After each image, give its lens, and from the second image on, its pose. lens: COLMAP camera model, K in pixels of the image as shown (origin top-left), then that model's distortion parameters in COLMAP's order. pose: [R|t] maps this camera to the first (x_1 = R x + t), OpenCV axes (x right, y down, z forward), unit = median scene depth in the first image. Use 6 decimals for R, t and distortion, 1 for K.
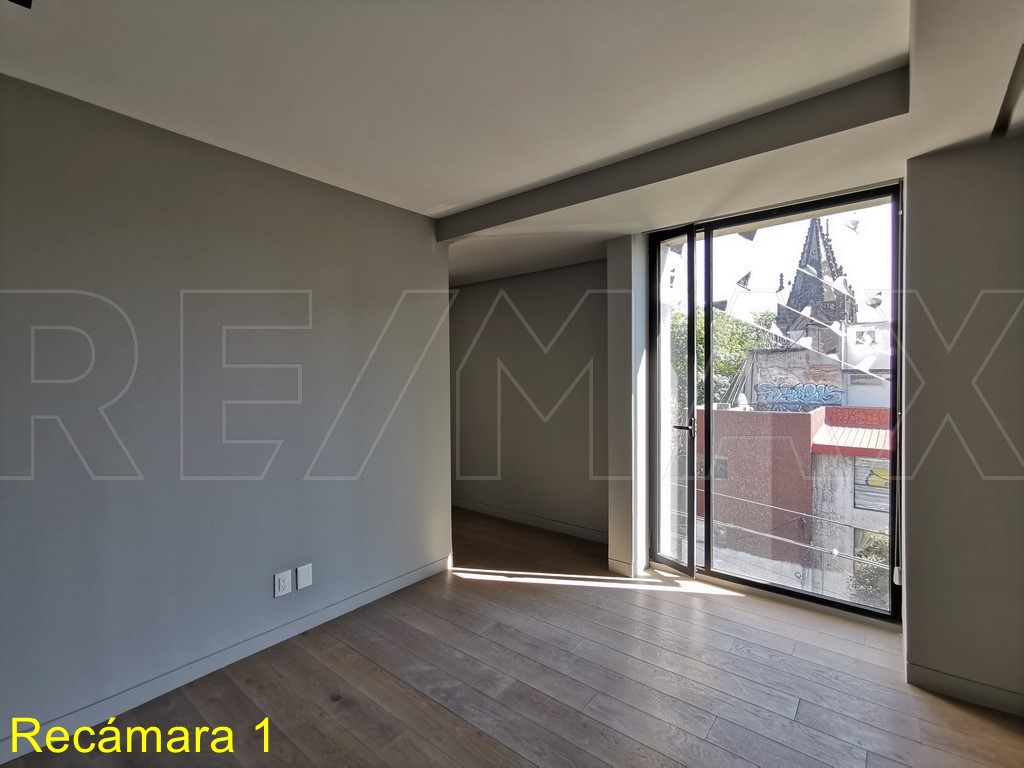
lens RADIAL K [[470.5, 0, 512.0], [0, 470.5, 384.0], [0, 0, 1]] dist [0.001878, 0.001328]
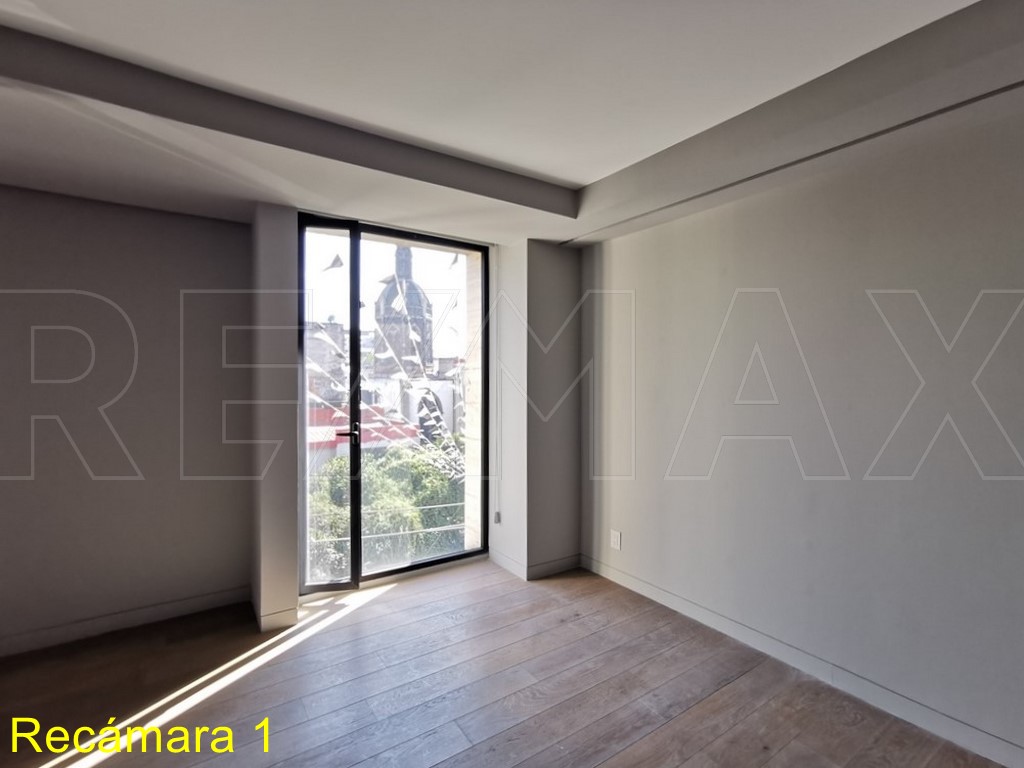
lens RADIAL K [[487.1, 0, 508.7], [0, 487.1, 379.5], [0, 0, 1]] dist [0.001650, 0.000130]
pose [[0.290125, 0.000908, 0.956988, -0.466648], [0.012278, 0.999914, -0.004671, -0.006955], [-0.956910, 0.013105, 0.290089, 0.407428]]
